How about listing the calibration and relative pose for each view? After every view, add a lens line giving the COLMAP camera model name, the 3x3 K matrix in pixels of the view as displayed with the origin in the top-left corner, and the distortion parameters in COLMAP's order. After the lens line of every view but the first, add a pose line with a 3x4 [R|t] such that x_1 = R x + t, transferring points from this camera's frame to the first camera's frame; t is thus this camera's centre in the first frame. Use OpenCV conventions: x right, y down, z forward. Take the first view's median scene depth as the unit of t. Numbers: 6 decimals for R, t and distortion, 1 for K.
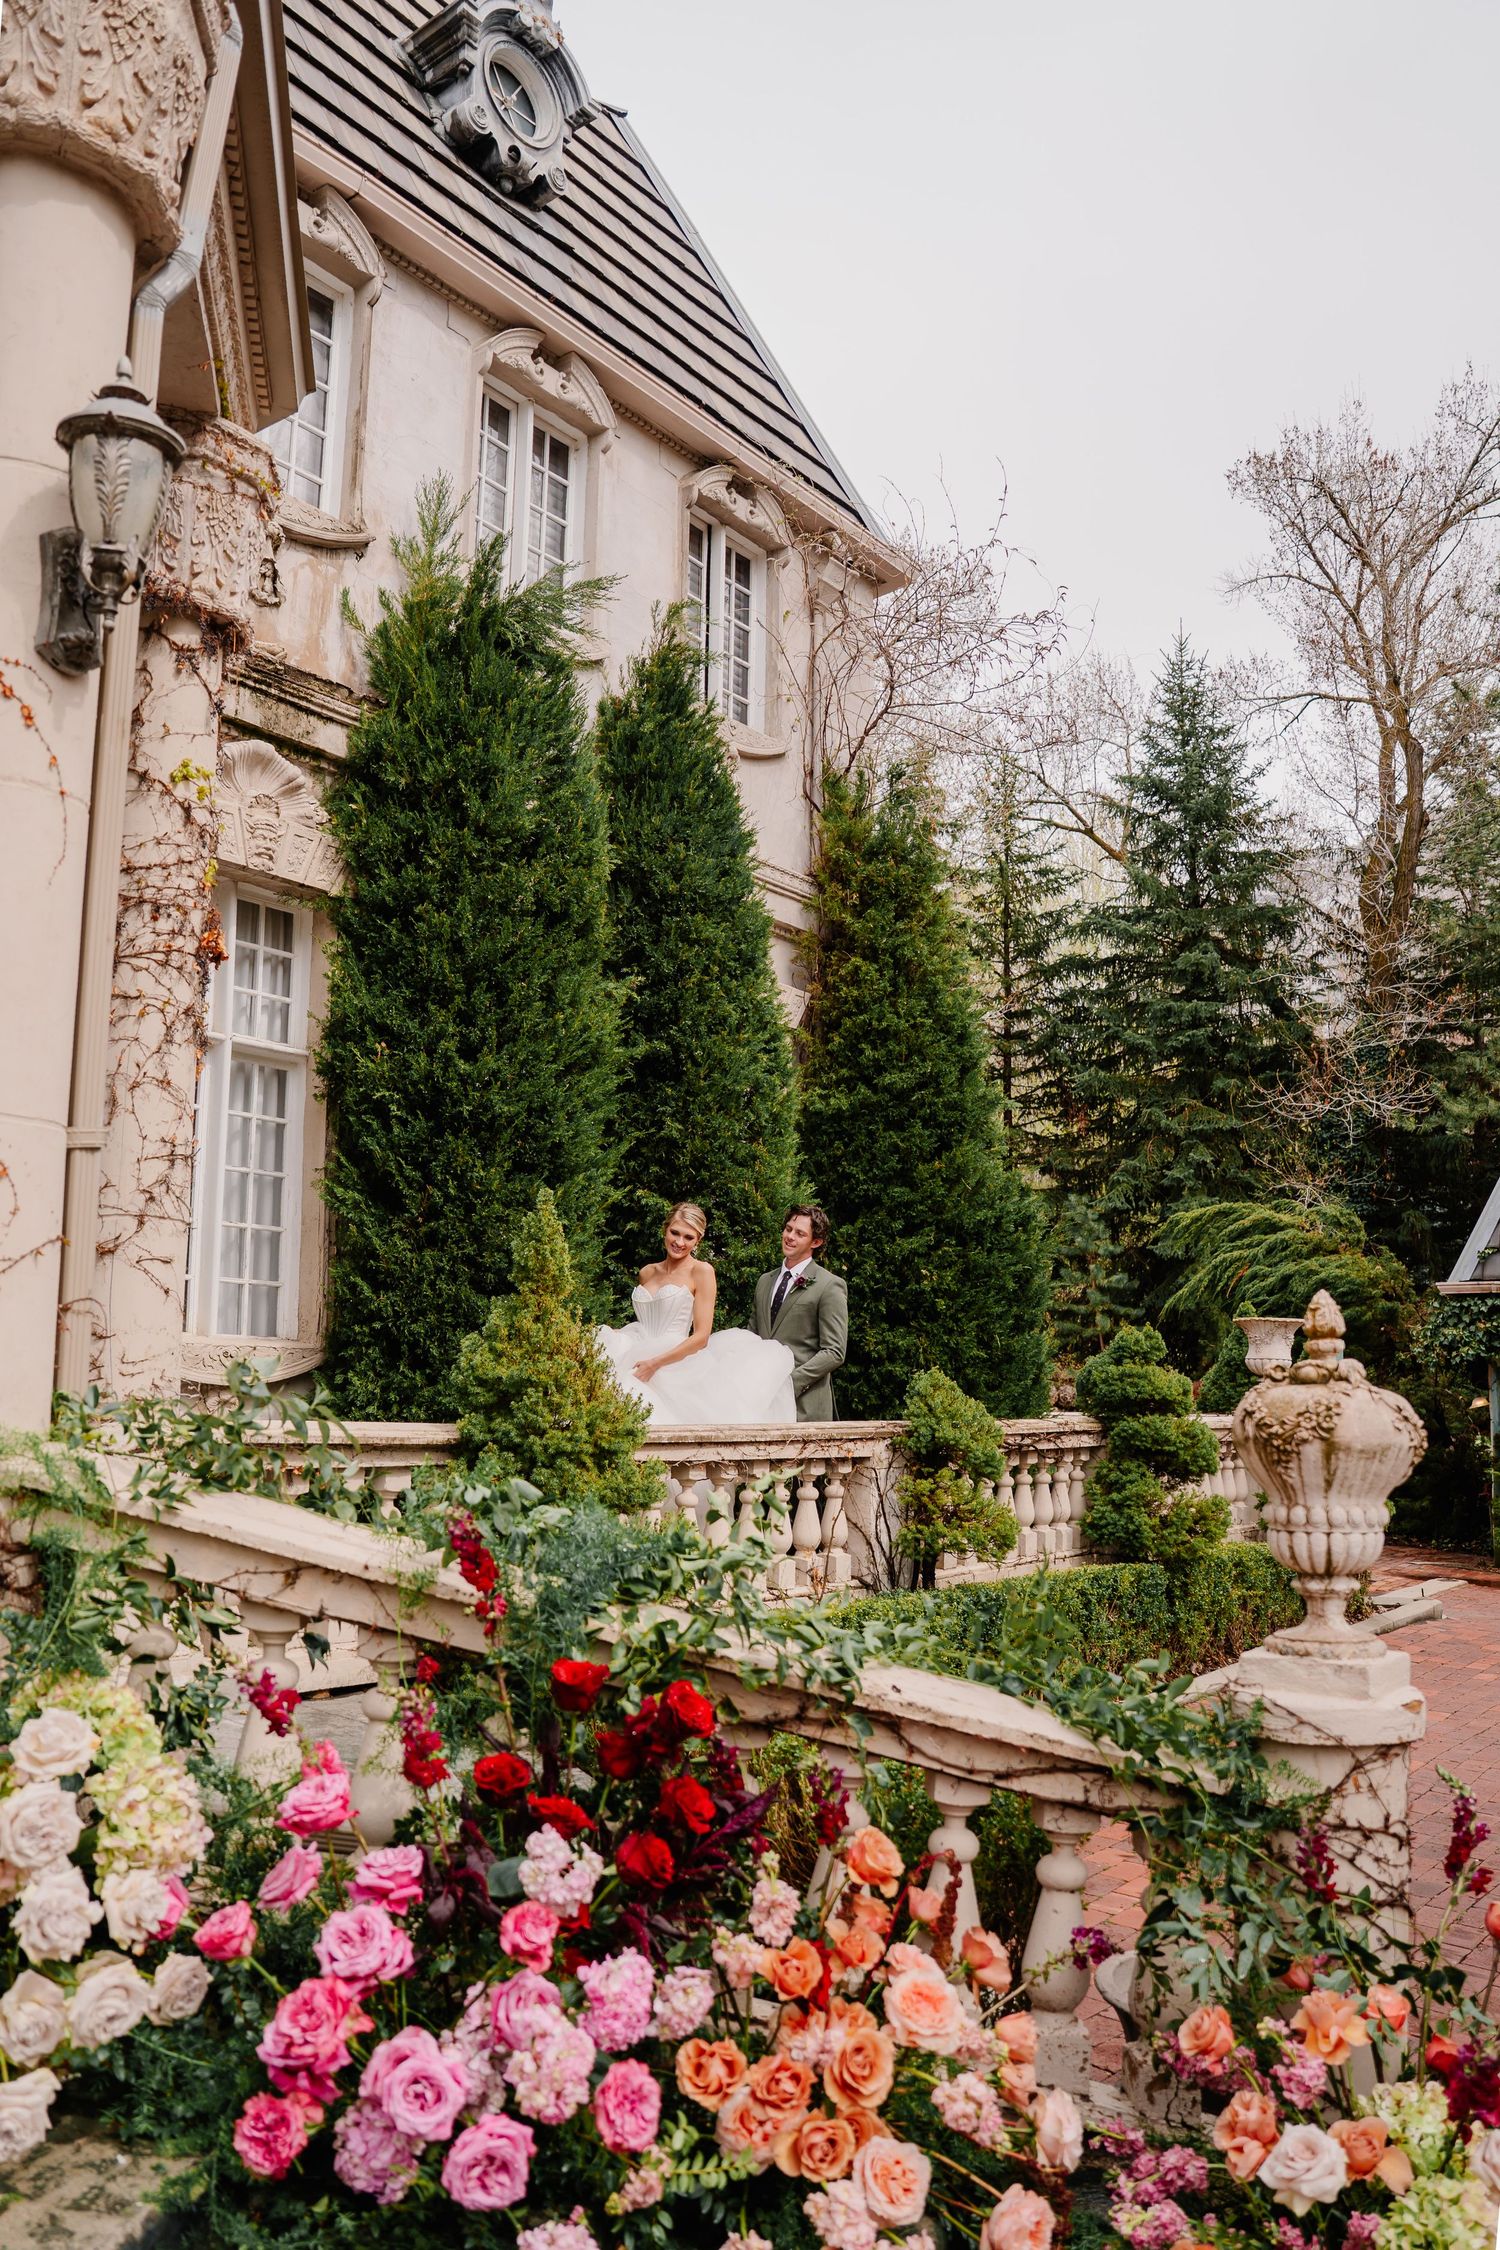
lens RADIAL K [[1724.5, 0, 750.7], [0, 1724.5, 1181.3], [0, 0, 1]] dist [-0.103731, 0.088107]
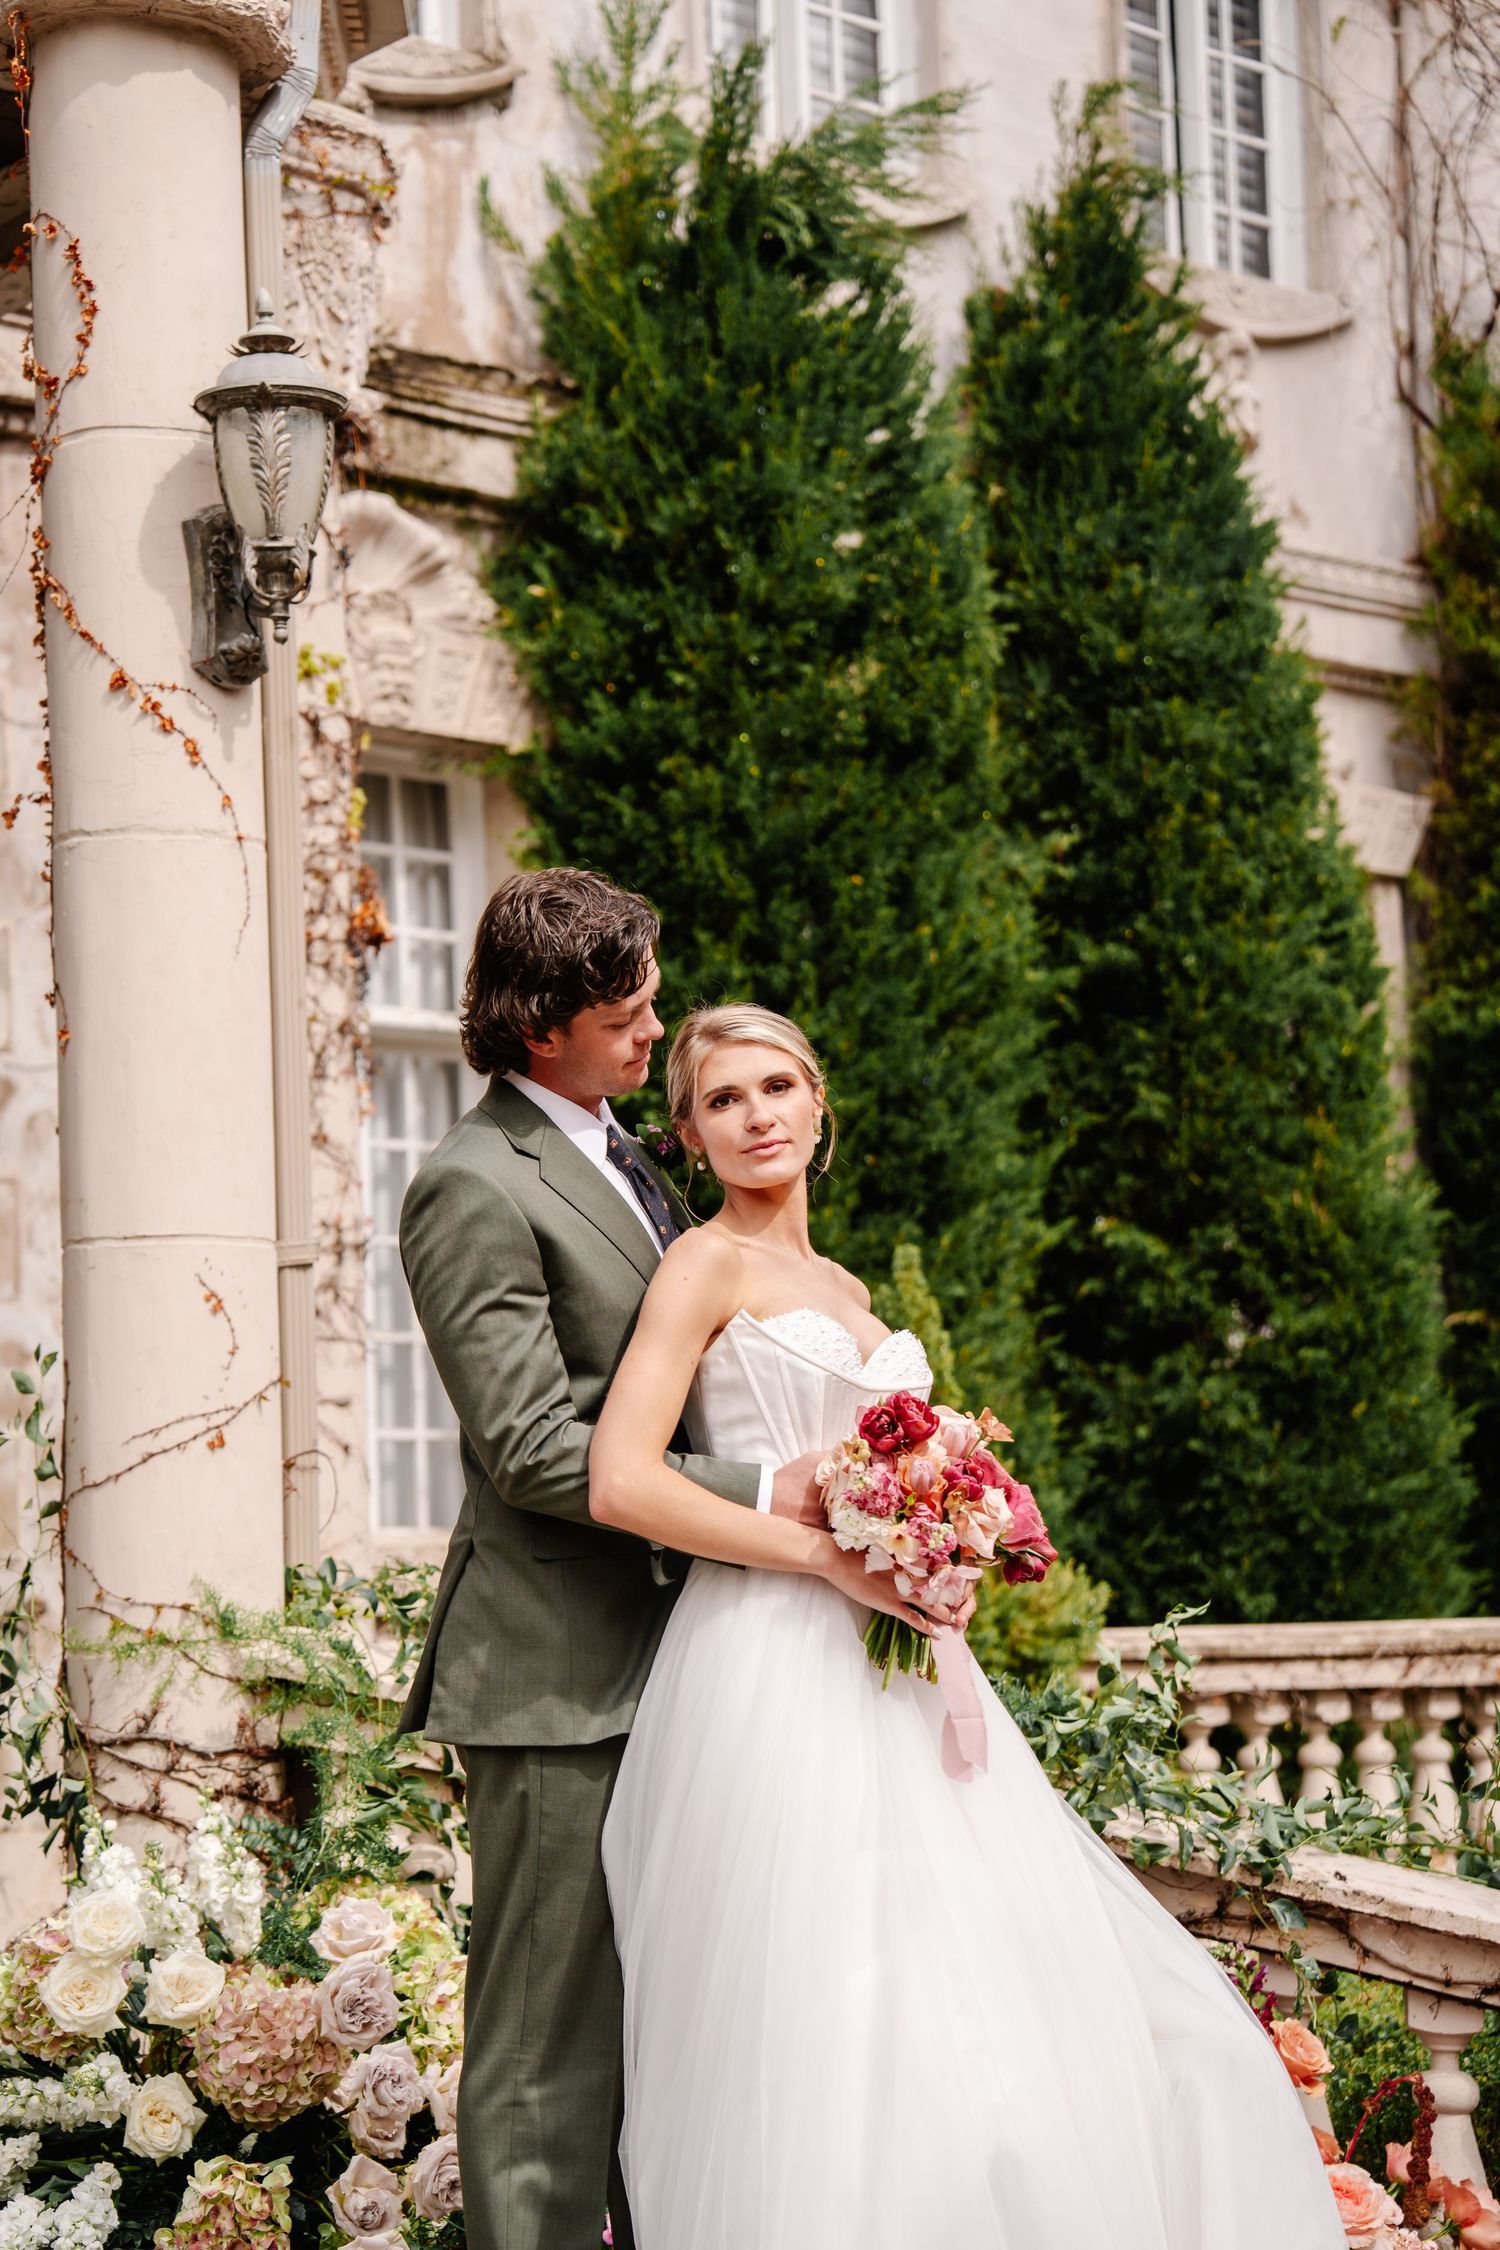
lens RADIAL K [[4342.7, 0, 750.0], [0, 4342.7, 1125.0], [0, 0, 1]] dist [0.334318, -0.064635]
pose [[0.981290, -0.076676, -0.176610, 0.080625], [0.075760, 0.997055, -0.011931, -0.018877], [0.177005, -0.001672, 0.984209, -0.420604]]
